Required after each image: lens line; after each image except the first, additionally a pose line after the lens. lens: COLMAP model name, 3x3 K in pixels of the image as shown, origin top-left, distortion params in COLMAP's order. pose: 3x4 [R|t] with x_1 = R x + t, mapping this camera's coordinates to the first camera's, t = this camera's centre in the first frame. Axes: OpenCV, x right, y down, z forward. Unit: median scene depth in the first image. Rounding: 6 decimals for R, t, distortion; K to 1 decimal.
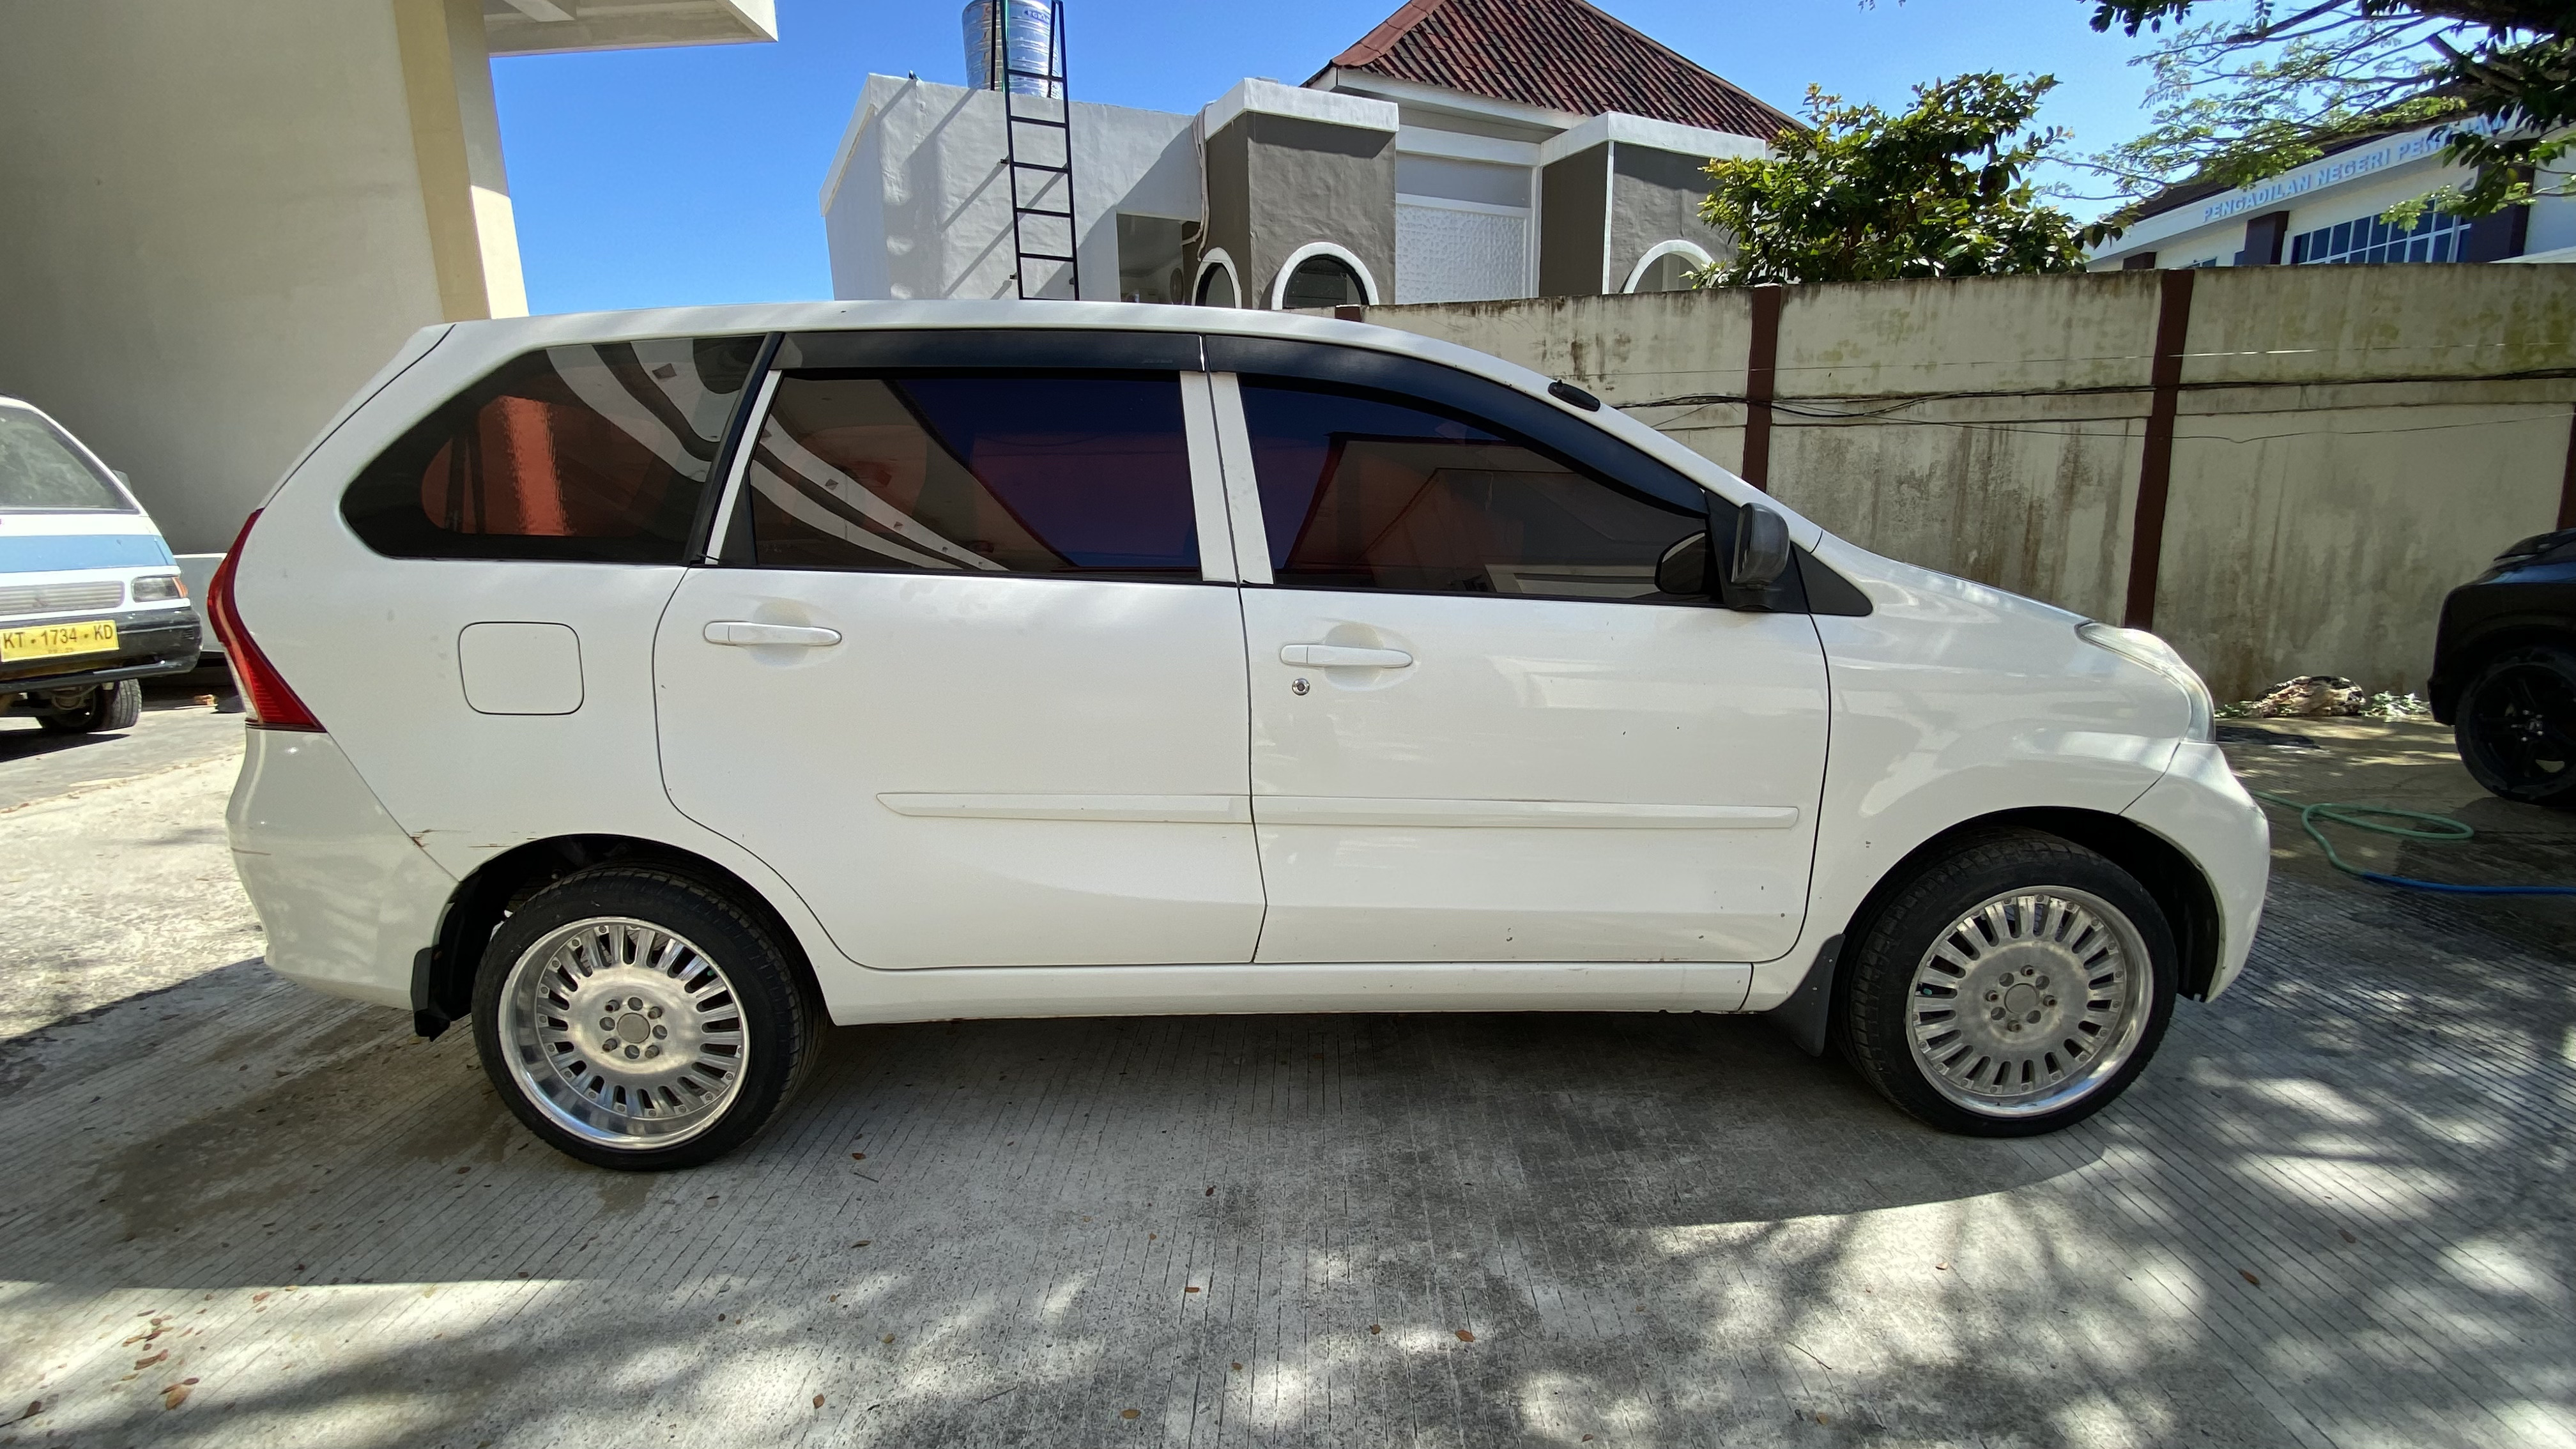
lens RADIAL K [[1036.7, 0, 1281.0], [0, 1036.7, 736.3], [0, 0, 1]] dist [0.019745, -0.019162]
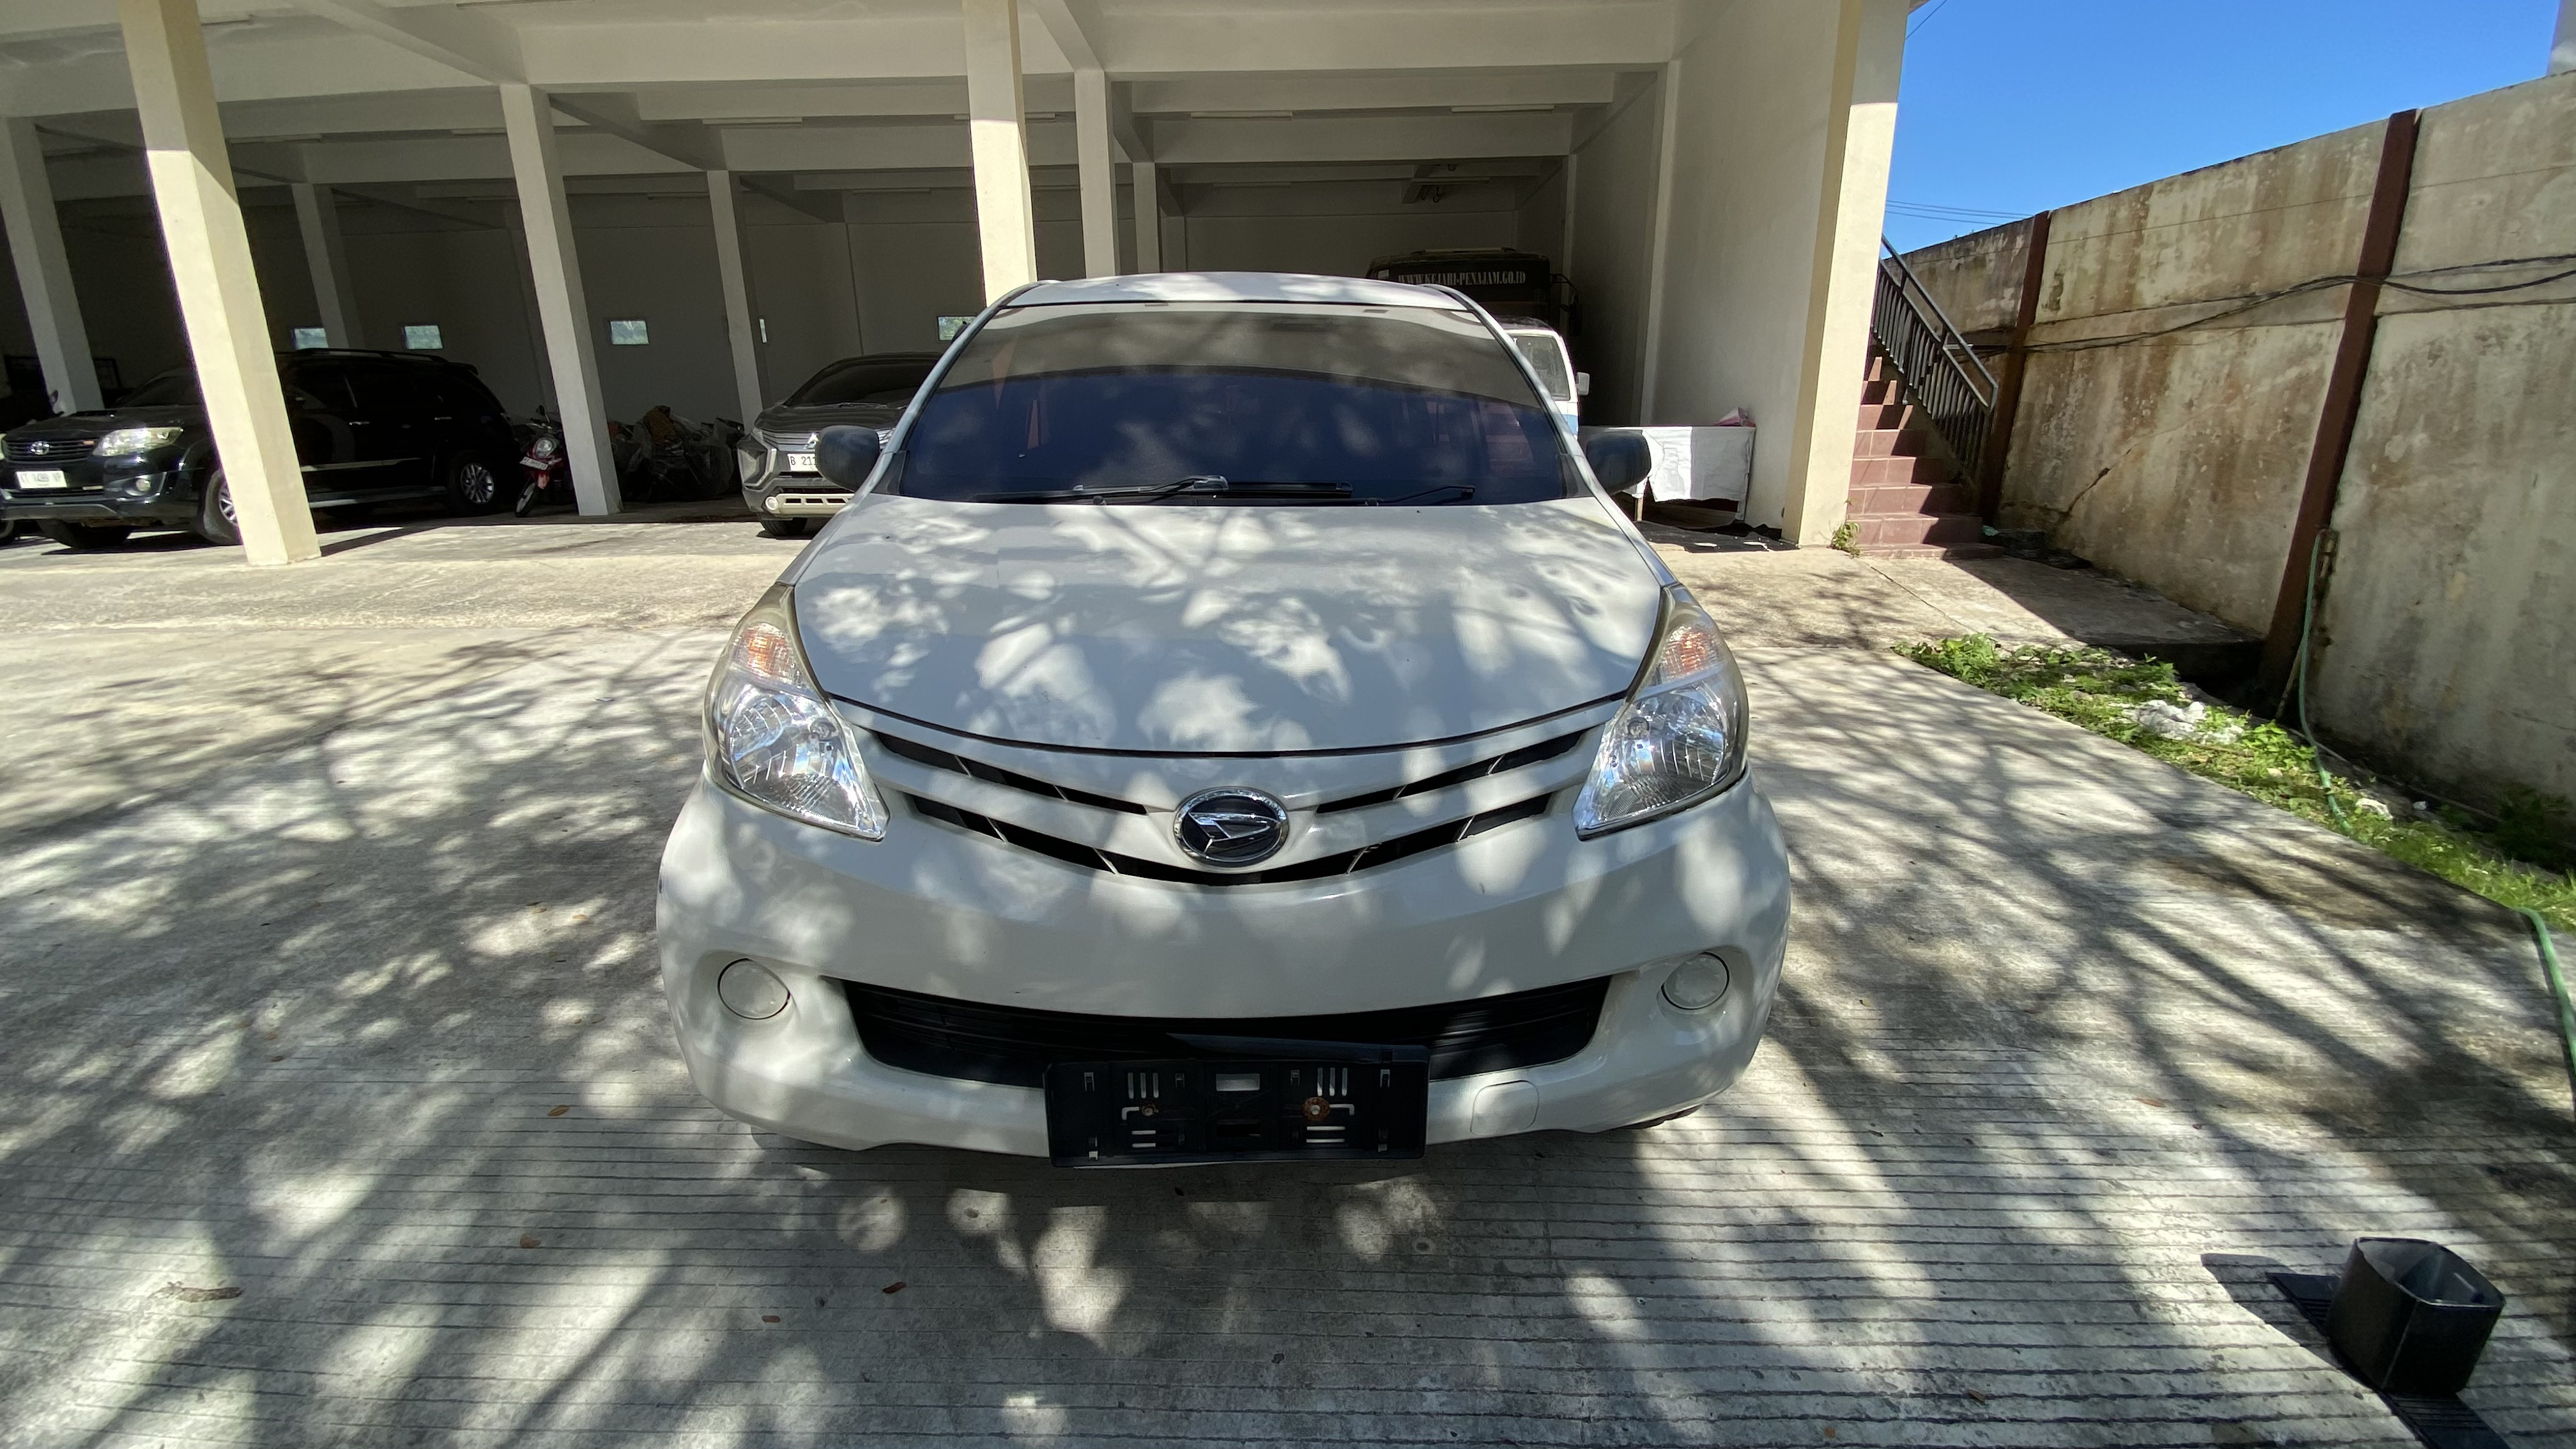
lens RADIAL K [[1036.7, 0, 1281.0], [0, 1036.7, 736.3], [0, 0, 1]] dist [0.019745, -0.019162]
pose [[0.029896, 0.314232, -0.948875, 0.412307], [-0.205154, 0.931019, 0.301854, -0.084564], [0.978273, 0.185641, 0.092300, 0.341291]]
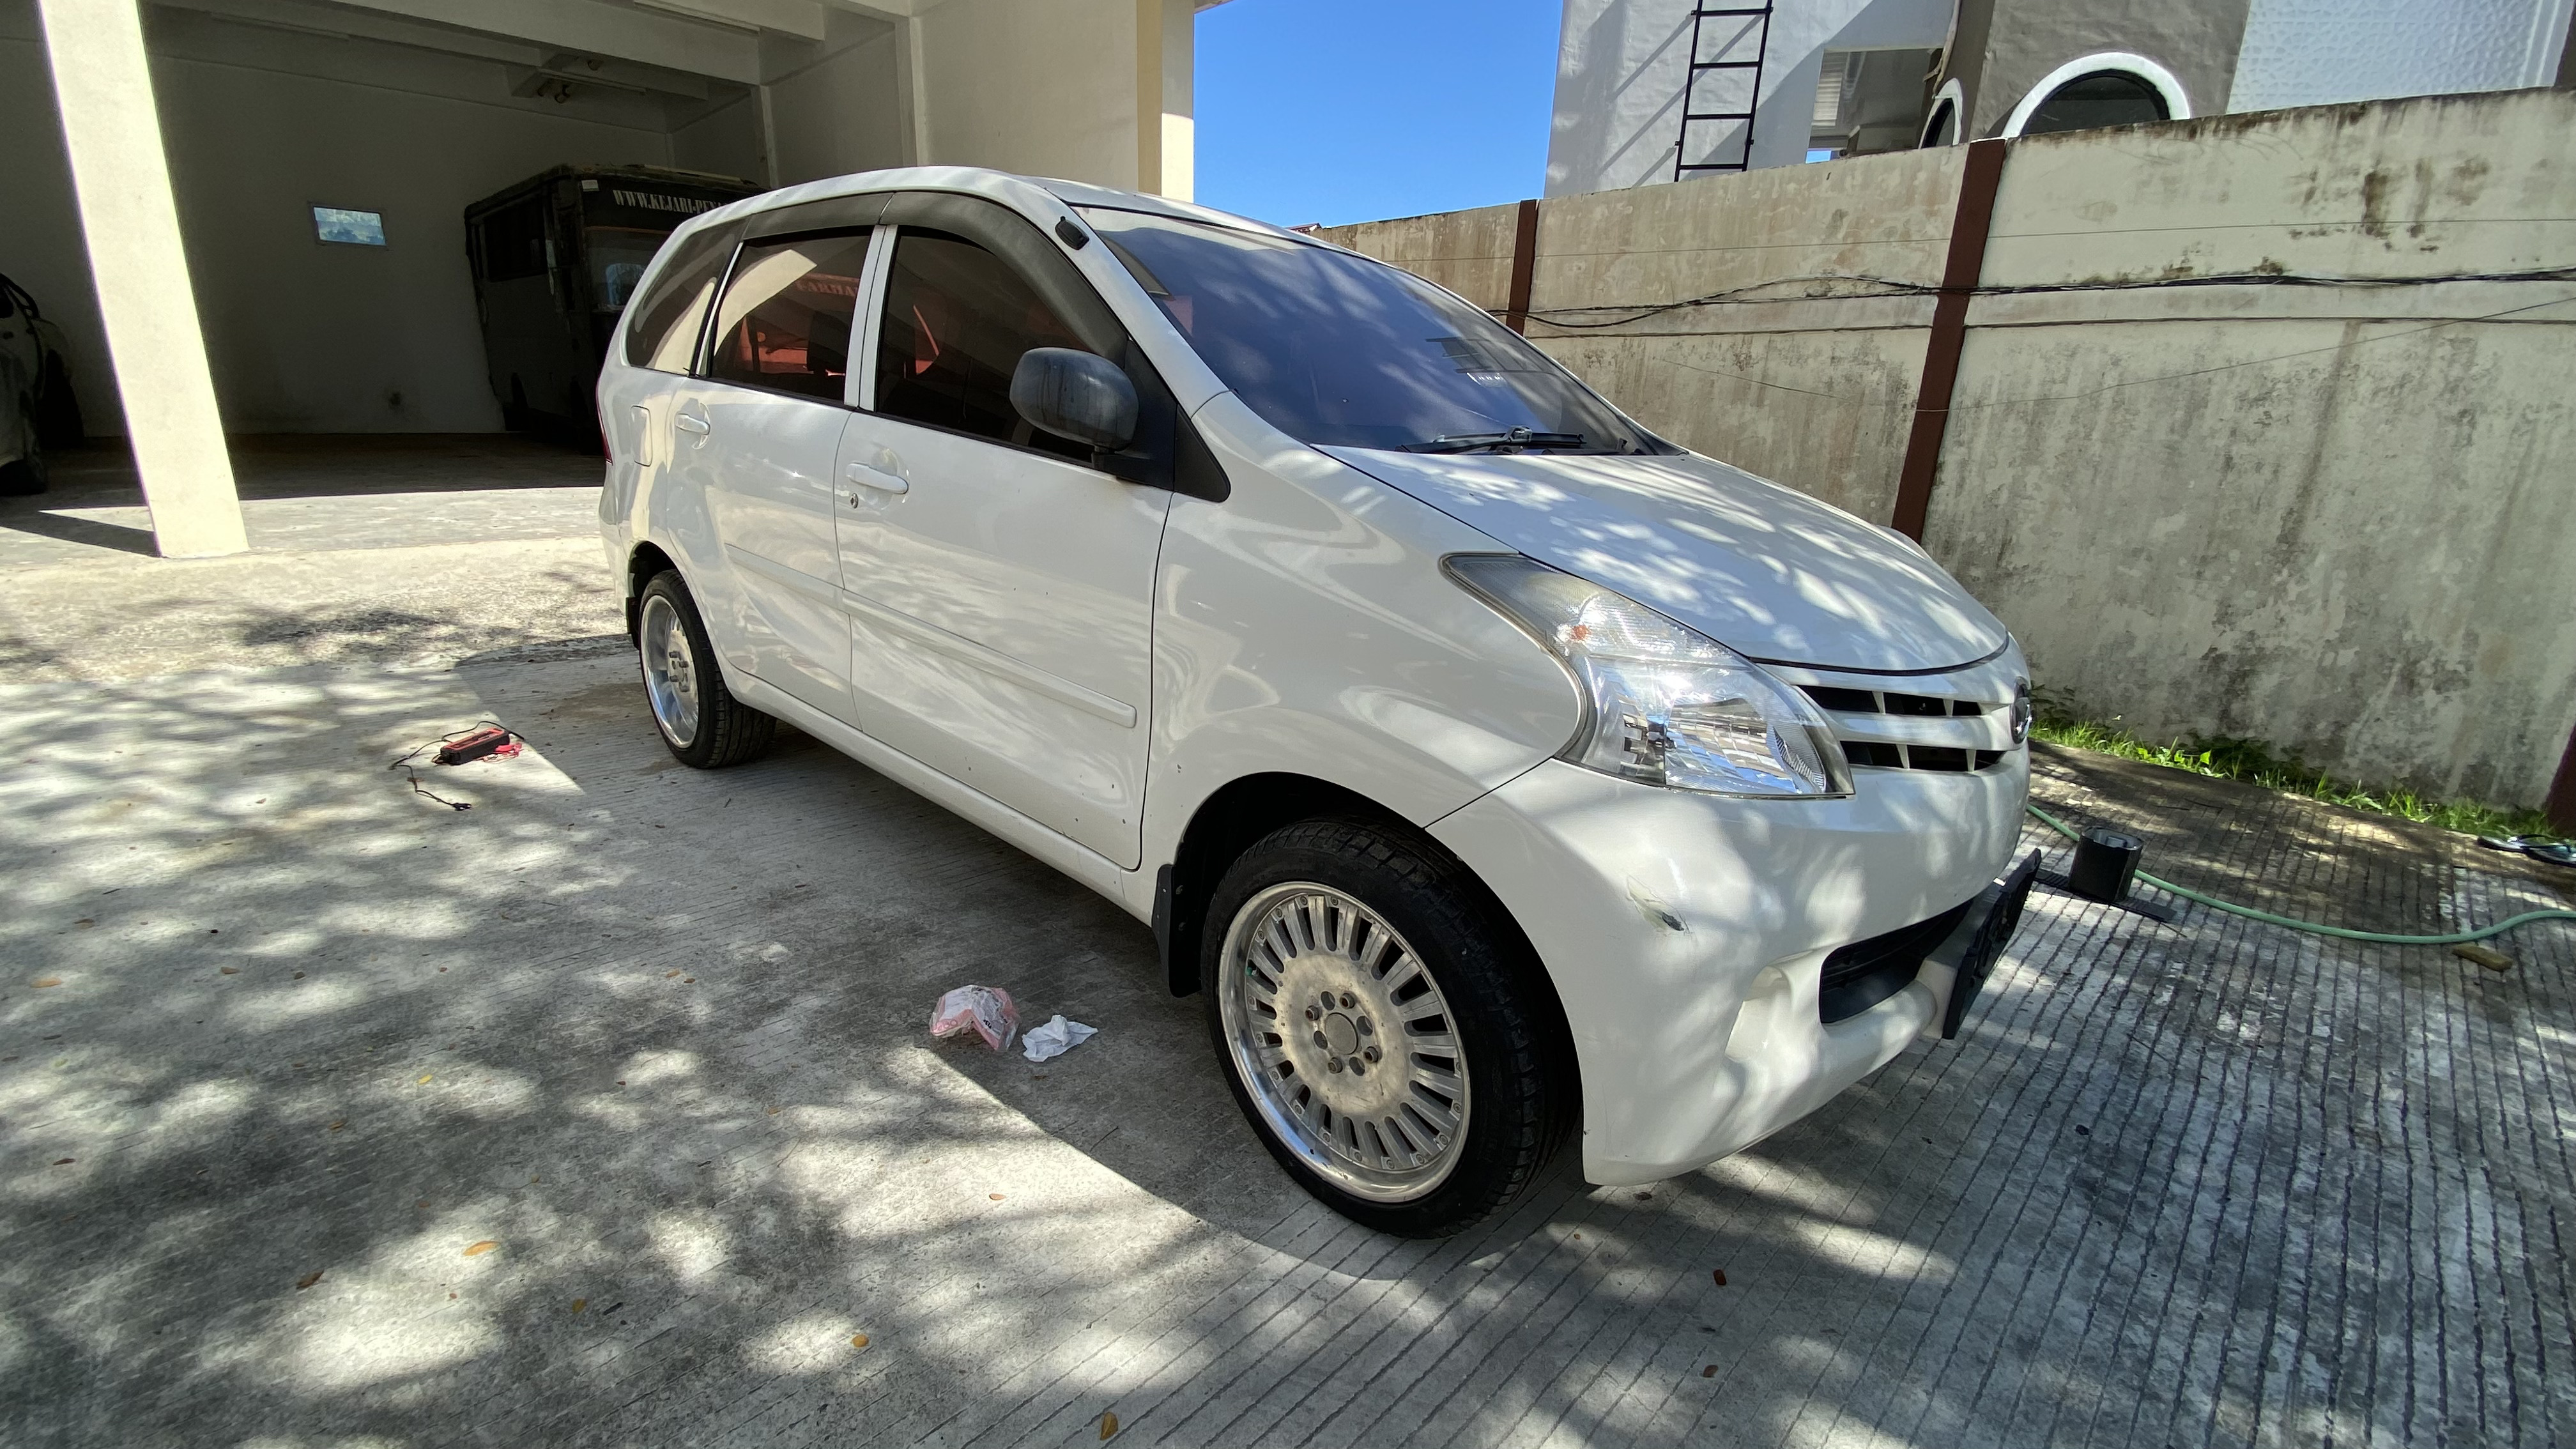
lens RADIAL K [[1036.7, 0, 1281.0], [0, 1036.7, 736.3], [0, 0, 1]] dist [0.019745, -0.019162]
pose [[0.727202, 0.259178, -0.635613, 0.287360], [-0.200992, 0.965791, 0.163857, -0.019269], [0.656338, 0.008596, 0.754418, 0.102919]]
